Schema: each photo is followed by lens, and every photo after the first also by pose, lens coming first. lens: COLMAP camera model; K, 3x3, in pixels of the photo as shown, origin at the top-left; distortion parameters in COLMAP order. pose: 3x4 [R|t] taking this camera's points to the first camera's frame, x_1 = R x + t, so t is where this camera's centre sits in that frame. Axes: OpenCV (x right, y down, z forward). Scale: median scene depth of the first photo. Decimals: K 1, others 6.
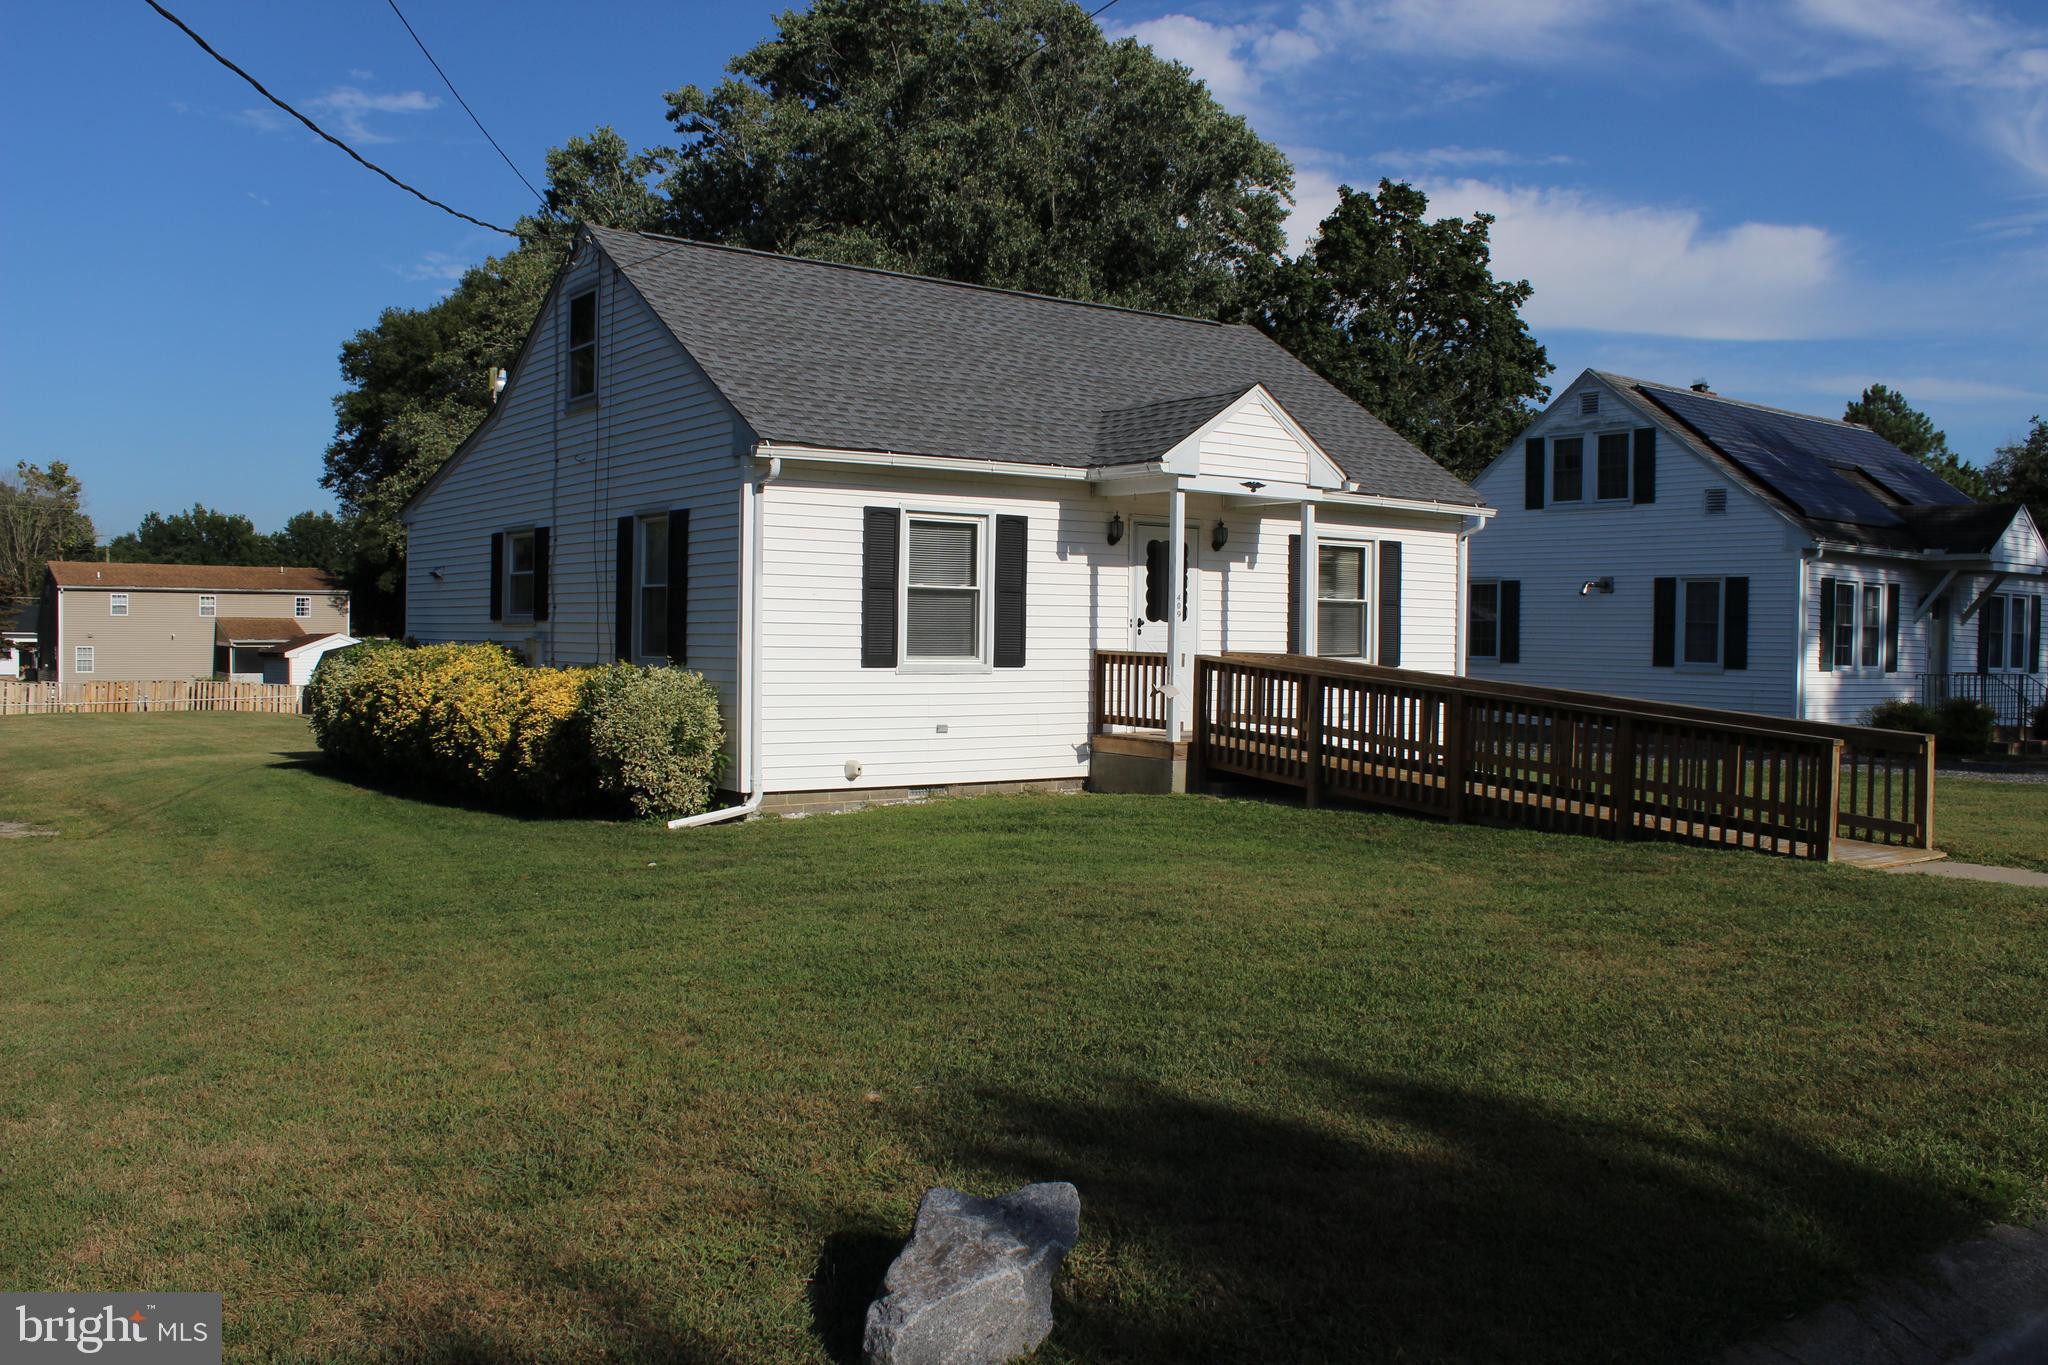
lens RADIAL K [[1741.8, 0, 1024.0], [0, 1741.8, 682.5], [0, 0, 1]] dist [-0.165370, 0.129360]
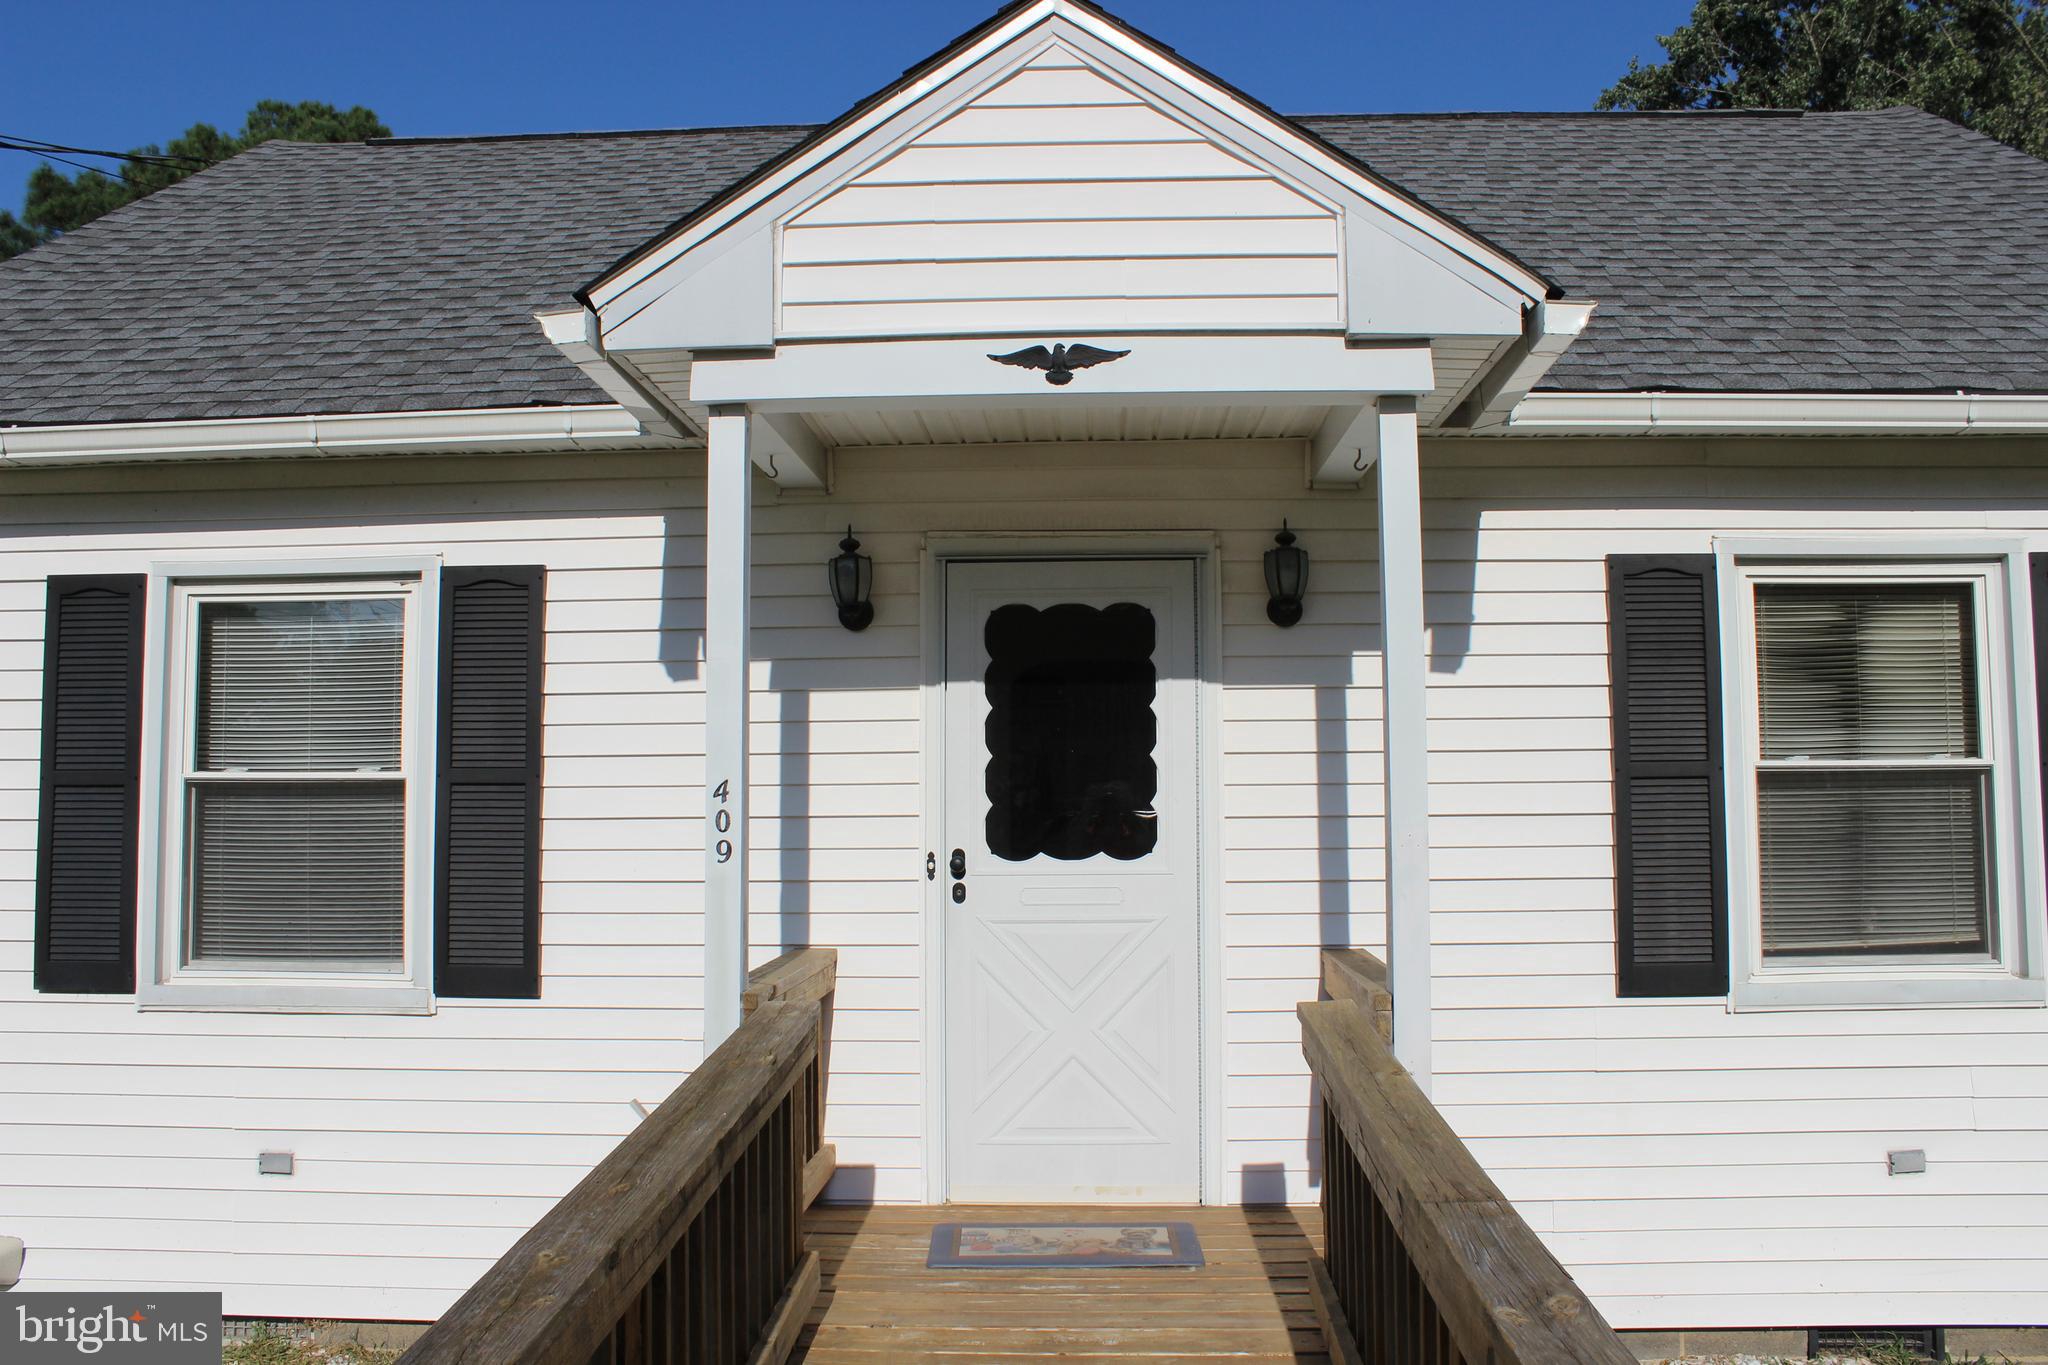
lens RADIAL K [[1741.8, 0, 1024.0], [0, 1741.8, 682.5], [0, 0, 1]] dist [-0.165370, 0.129360]
pose [[0.770142, -0.067825, -0.634257, 0.295873], [-0.002076, 0.994059, -0.108822, -0.034247], [0.637869, 0.085125, 0.765425, 0.794189]]
